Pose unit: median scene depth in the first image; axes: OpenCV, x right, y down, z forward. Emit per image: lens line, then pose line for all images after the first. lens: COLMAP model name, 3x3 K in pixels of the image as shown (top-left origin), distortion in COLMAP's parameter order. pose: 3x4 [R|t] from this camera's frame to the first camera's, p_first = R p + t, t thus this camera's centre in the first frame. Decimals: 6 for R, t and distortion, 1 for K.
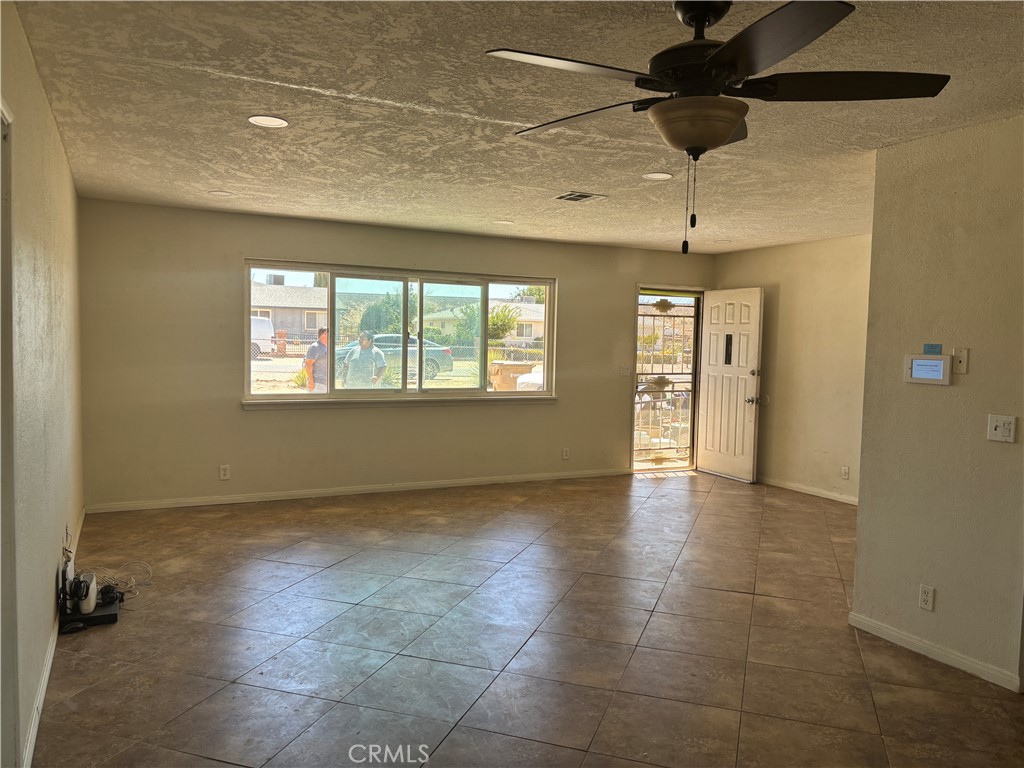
lens RADIAL K [[774.9, 0, 517.5], [0, 774.9, 388.5], [0, 0, 1]] dist [0.041609, -0.053808]
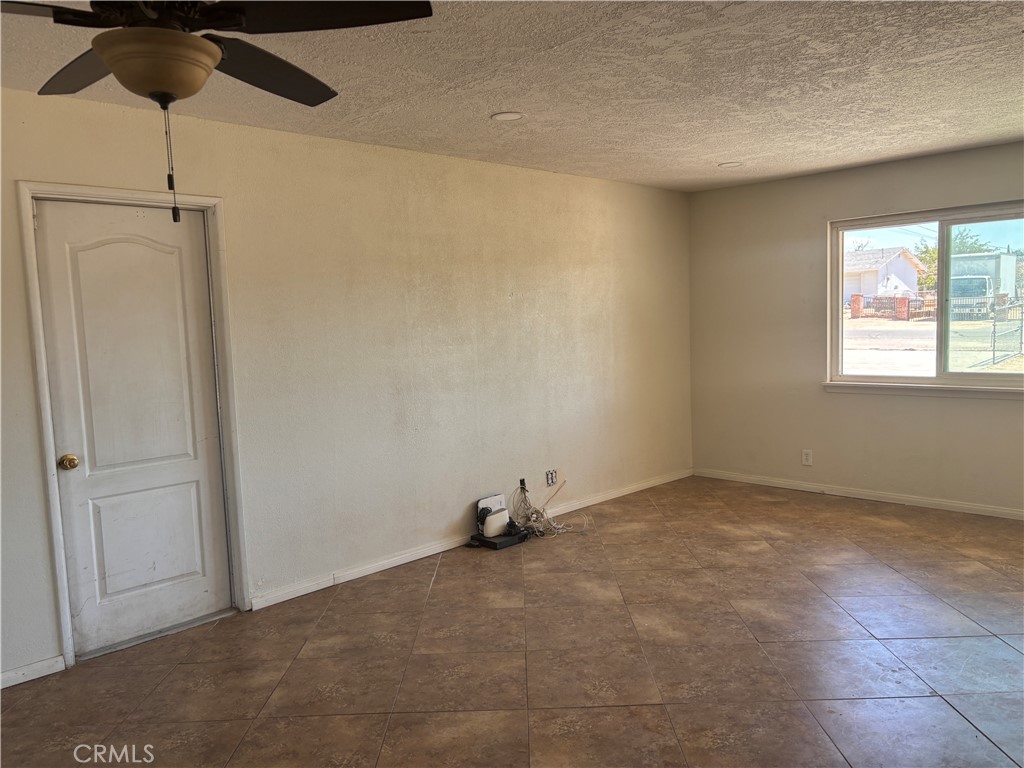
lens RADIAL K [[775.3, 0, 502.2], [0, 775.3, 385.4], [0, 0, 1]] dist [0.060297, -0.084197]
pose [[0.300603, 0.048469, -0.952517, 0.517601], [-0.018078, 0.998818, 0.045120, -0.017612], [0.953578, 0.003656, 0.301124, 0.485487]]
